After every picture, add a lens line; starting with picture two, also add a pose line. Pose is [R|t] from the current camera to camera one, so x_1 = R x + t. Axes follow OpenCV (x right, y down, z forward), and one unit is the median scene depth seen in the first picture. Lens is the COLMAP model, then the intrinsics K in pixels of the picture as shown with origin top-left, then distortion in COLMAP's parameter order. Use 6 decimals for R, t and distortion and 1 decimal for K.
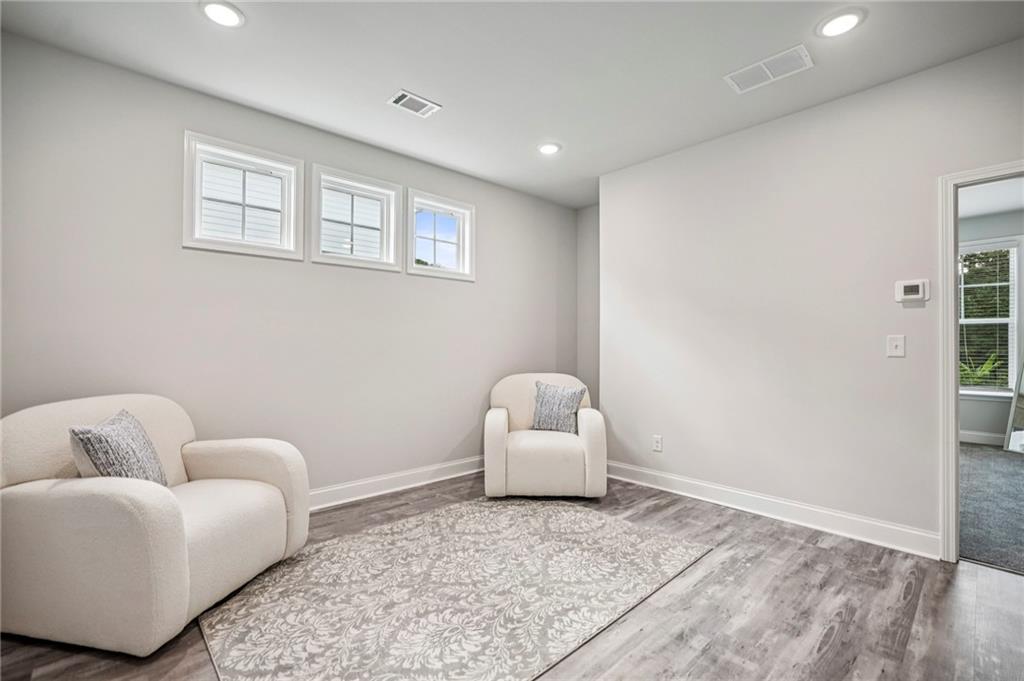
lens RADIAL K [[450.1, 0, 508.1], [0, 450.1, 339.7], [0, 0, 1]] dist [-0.020408, 0.003612]
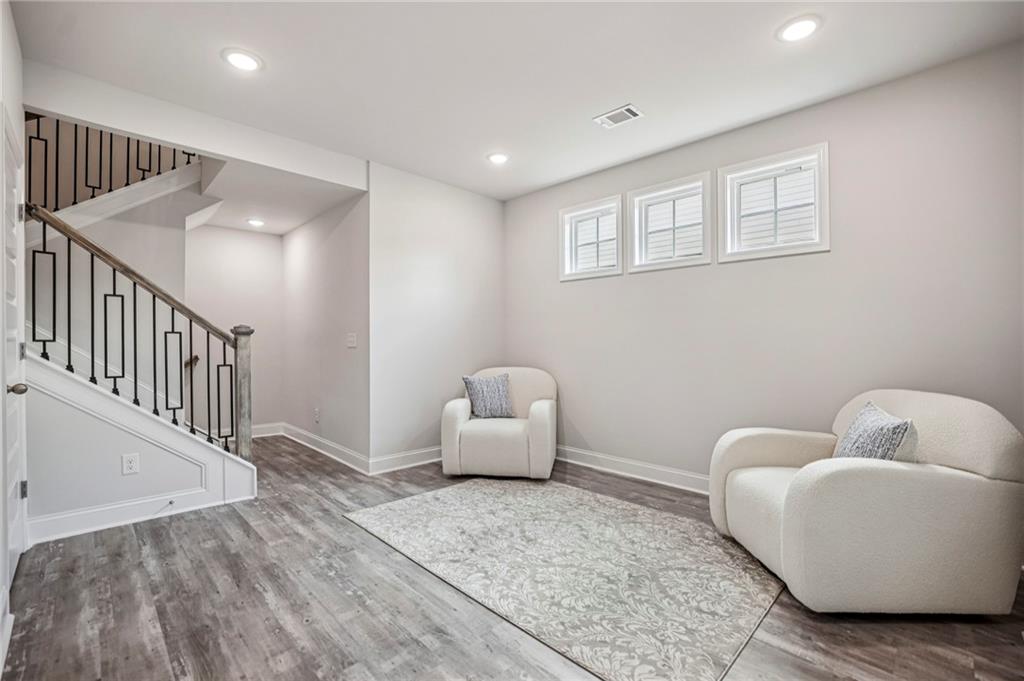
lens RADIAL K [[450.1, 0, 512.0], [0, 450.1, 339.9], [0, 0, 1]] dist [-0.020408, 0.003612]
pose [[0.032095, -0.012975, -0.999401, 0.843318], [0.009973, 0.999870, -0.012661, 0.020397], [0.999435, -0.009561, 0.032220, 0.686062]]
